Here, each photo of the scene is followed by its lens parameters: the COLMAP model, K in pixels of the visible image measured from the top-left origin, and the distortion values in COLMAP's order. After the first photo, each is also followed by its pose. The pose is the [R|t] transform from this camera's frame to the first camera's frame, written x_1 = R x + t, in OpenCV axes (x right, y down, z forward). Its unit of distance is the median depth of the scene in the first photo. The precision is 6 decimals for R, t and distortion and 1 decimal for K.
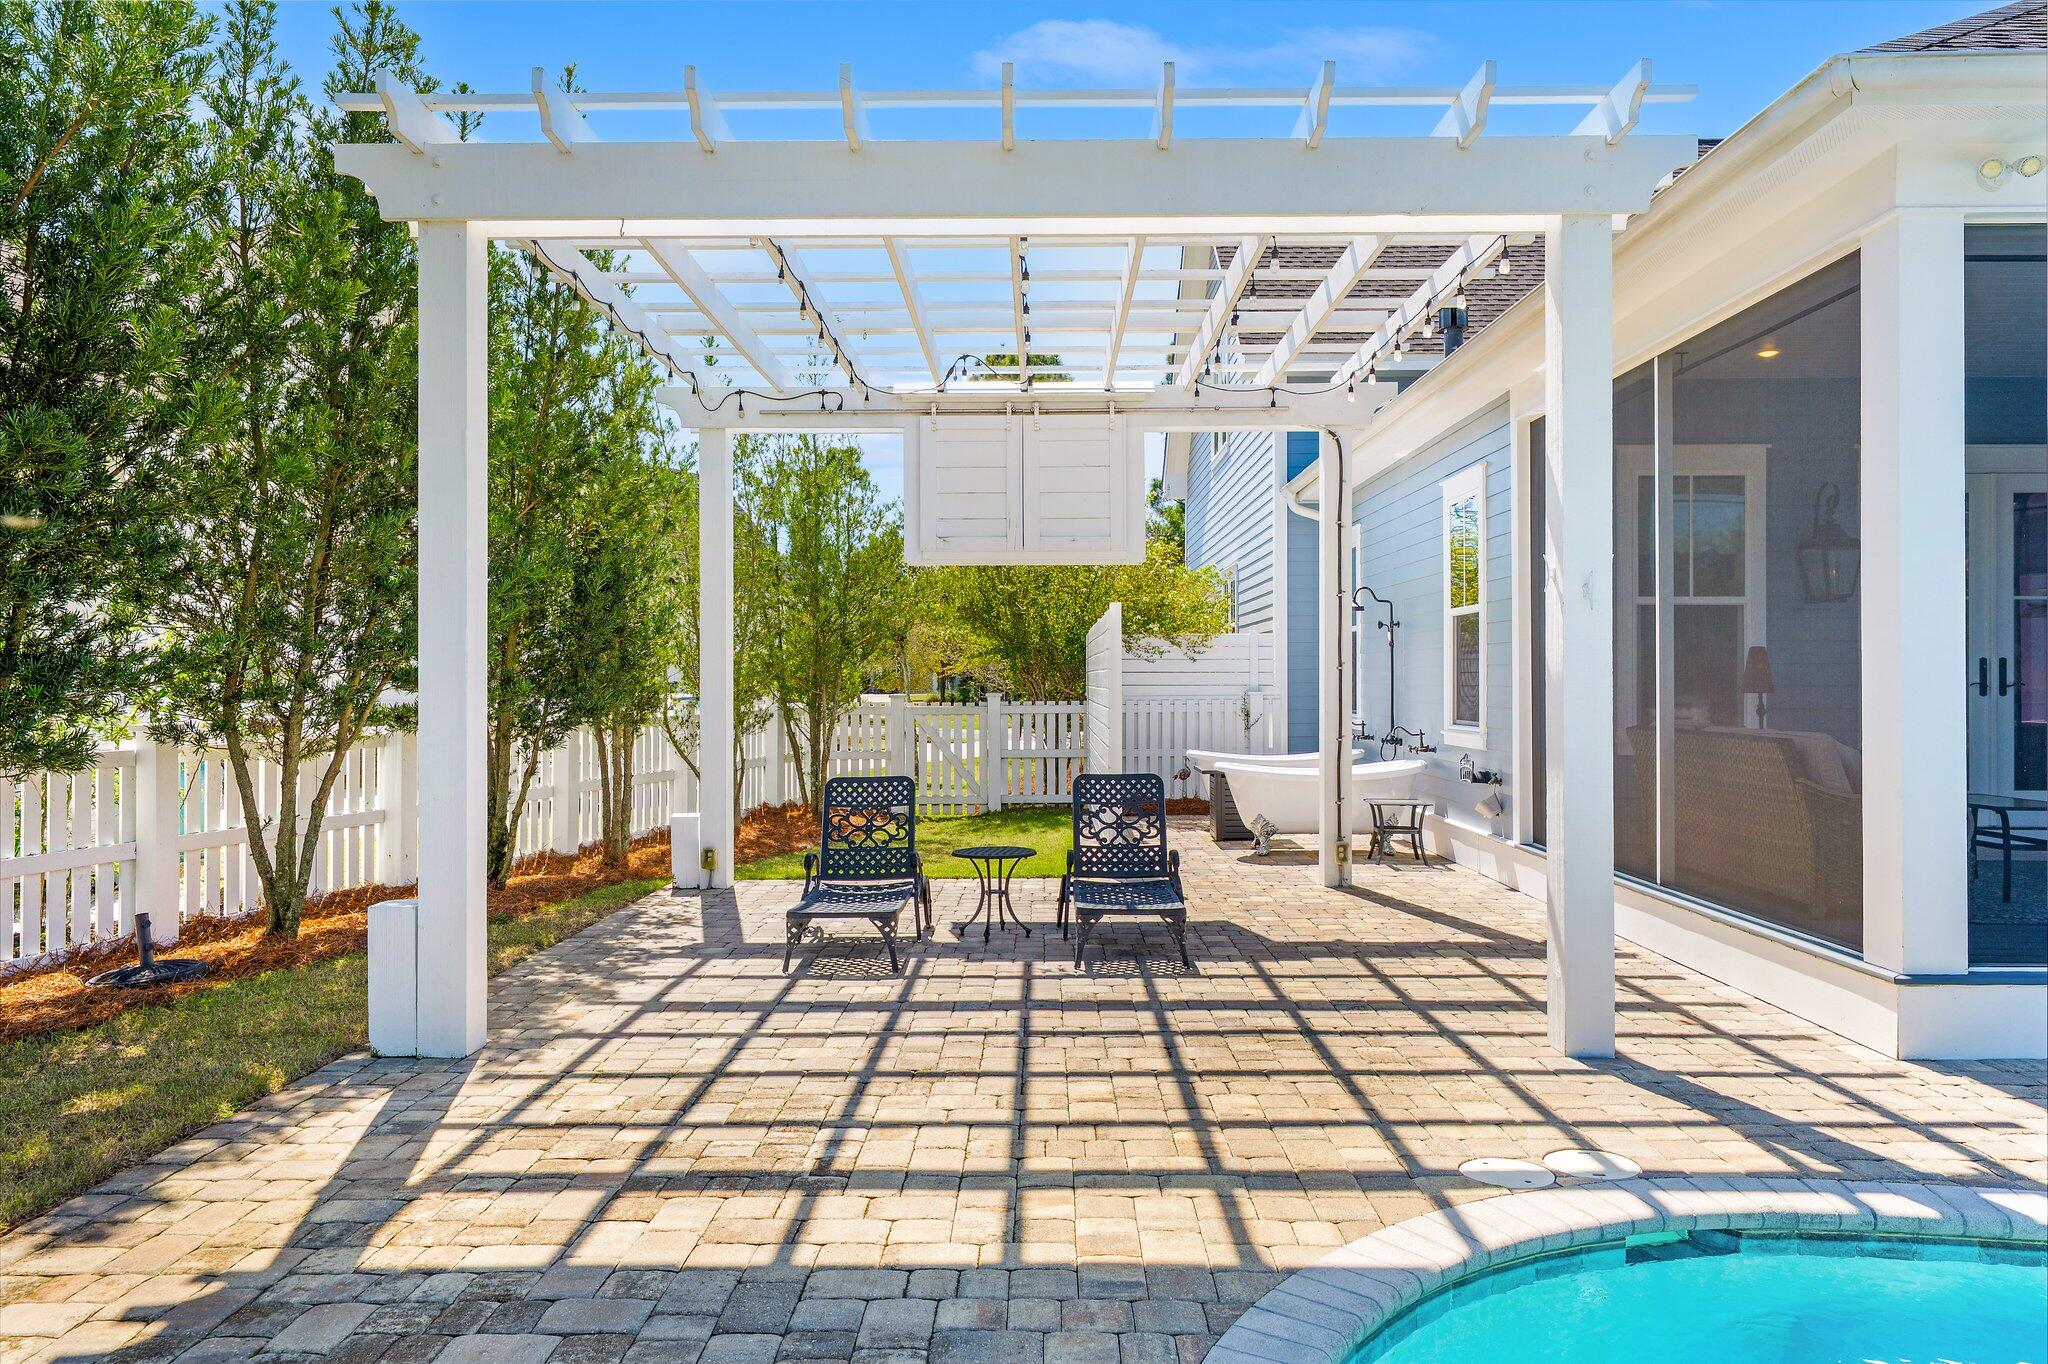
lens RADIAL K [[1348.7, 0, 1017.0], [0, 1348.7, 671.9], [0, 0, 1]] dist [0.050578, -0.071129]
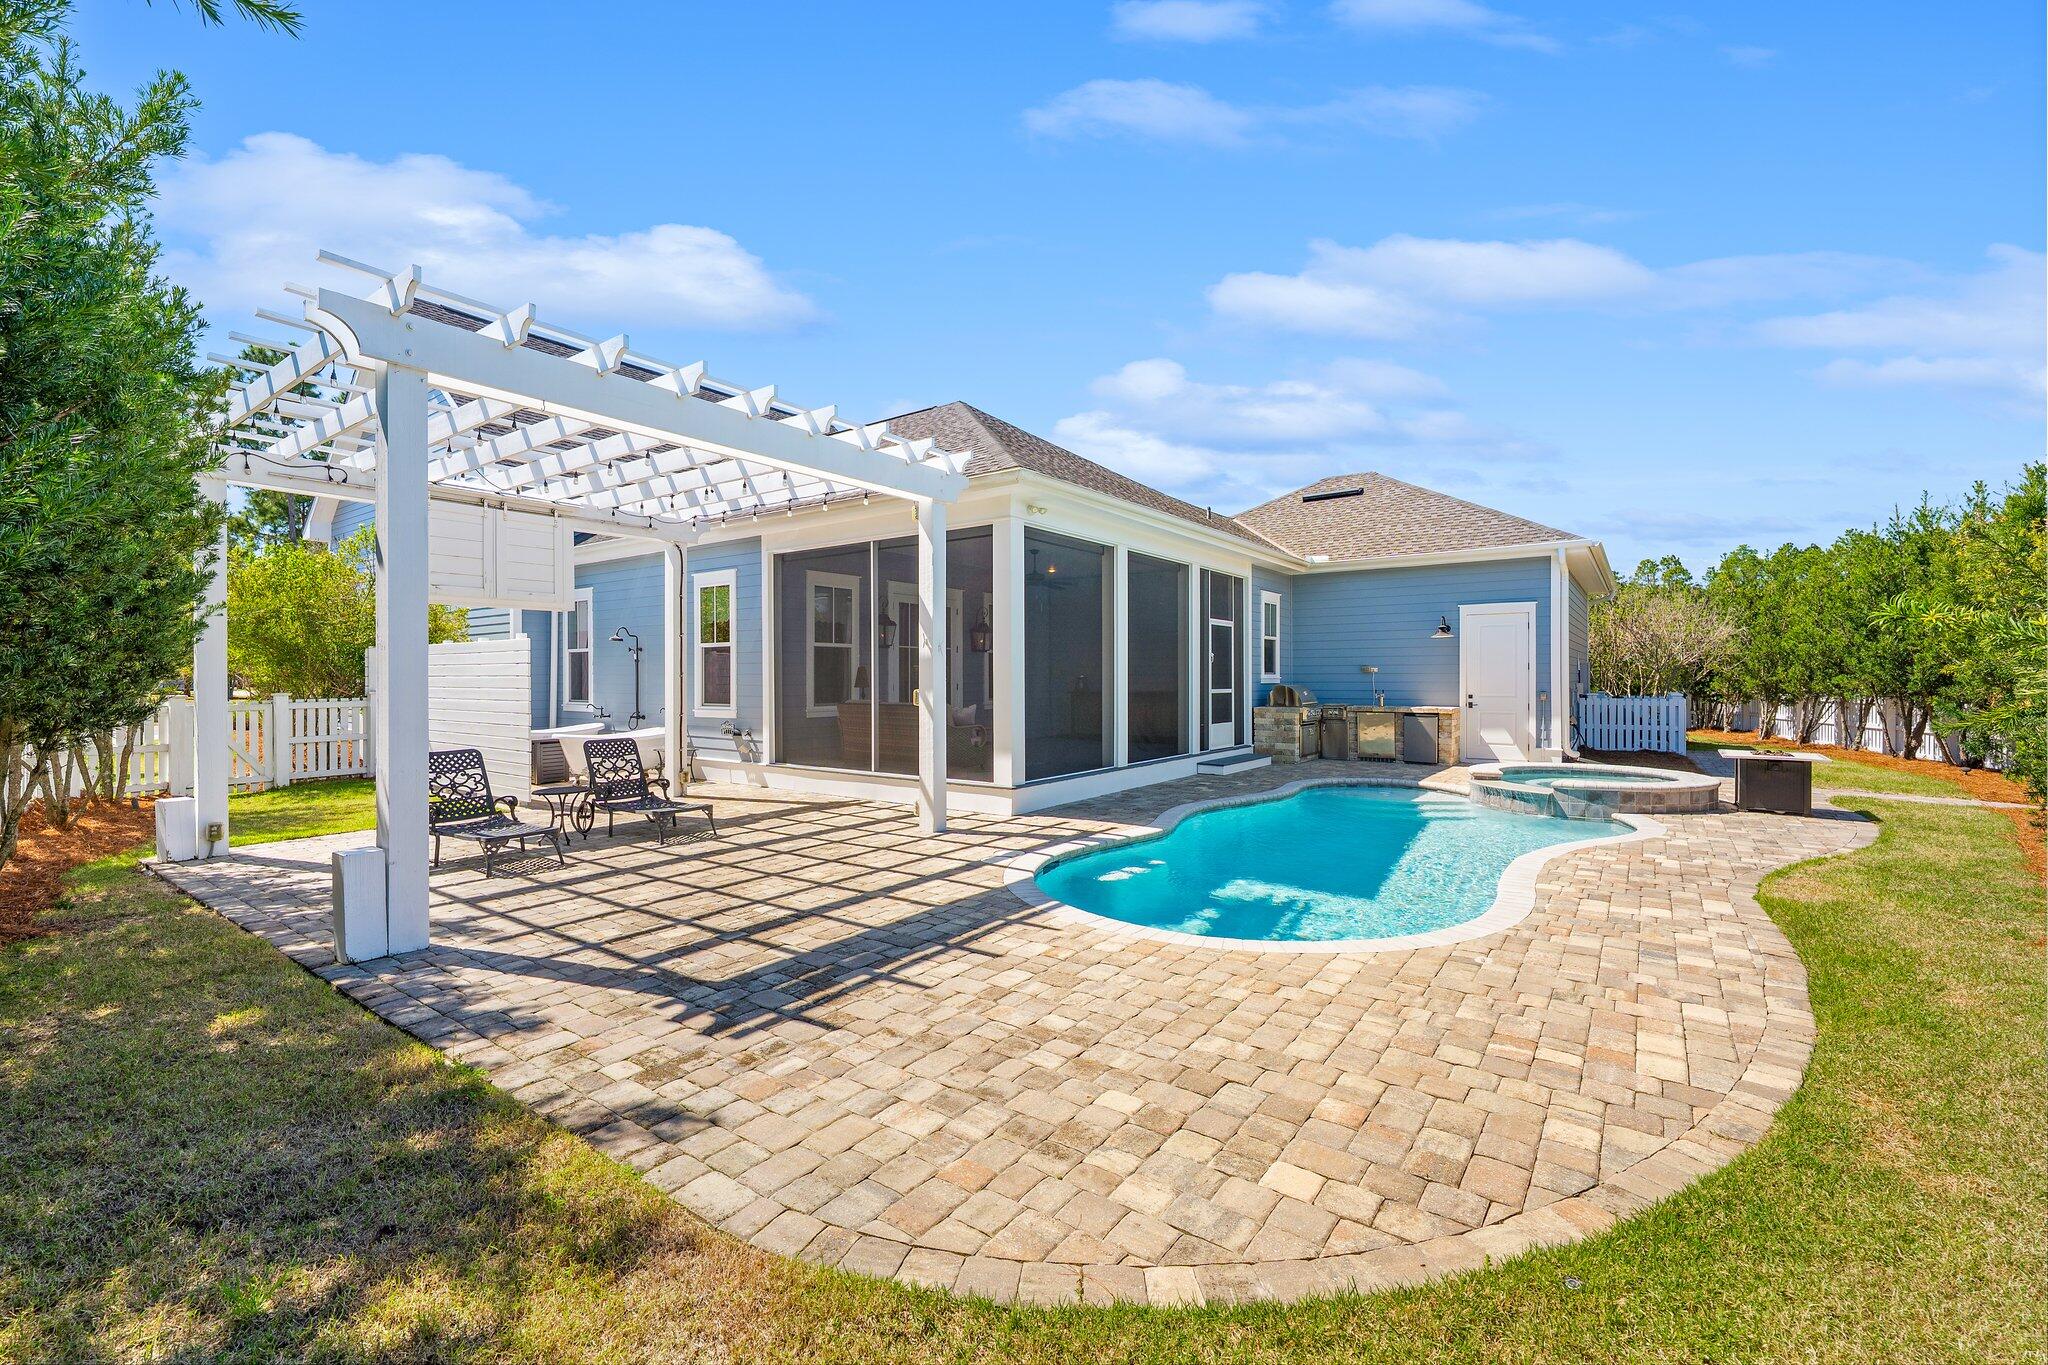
lens RADIAL K [[862.8, 0, 982.2], [0, 862.8, 686.1], [0, 0, 1]] dist [-0.000440, -0.000019]
pose [[0.597073, -0.009164, 0.802135, -0.426236], [-0.001827, 0.999917, 0.012783, -0.003996], [-0.802185, -0.009098, 0.597006, -0.019195]]
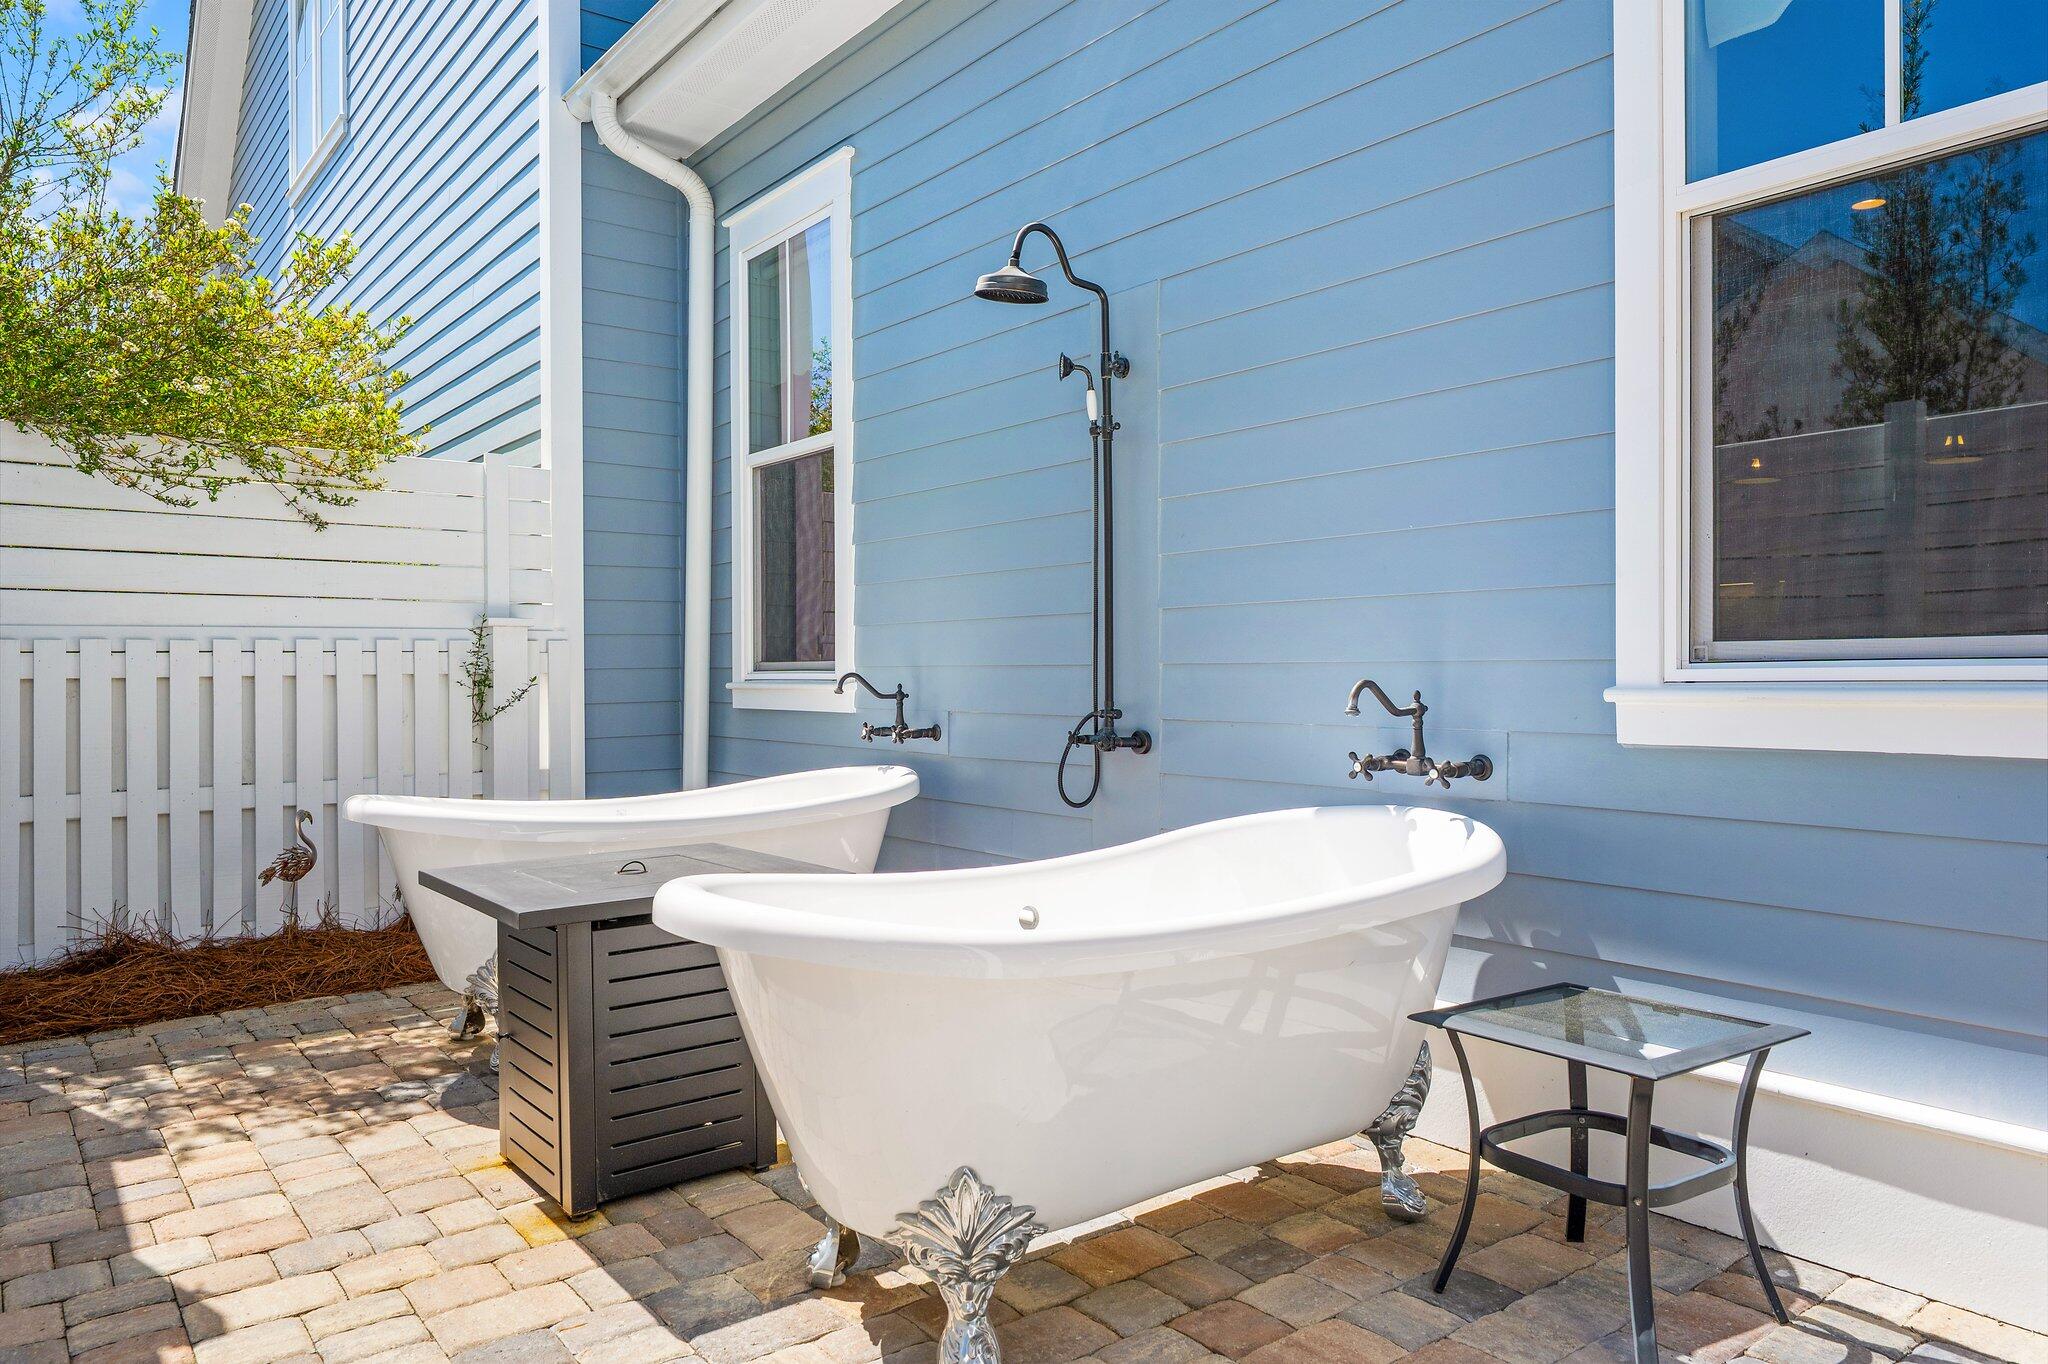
lens RADIAL K [[1348.7, 0, 1017.0], [0, 1348.7, 671.9], [0, 0, 1]] dist [0.050578, -0.071129]
pose [[0.776040, -0.000885, 0.630683, 0.077643], [0.000131, 0.999999, 0.001243, 0.043348], [-0.630683, -0.000882, 0.776040, 0.946056]]
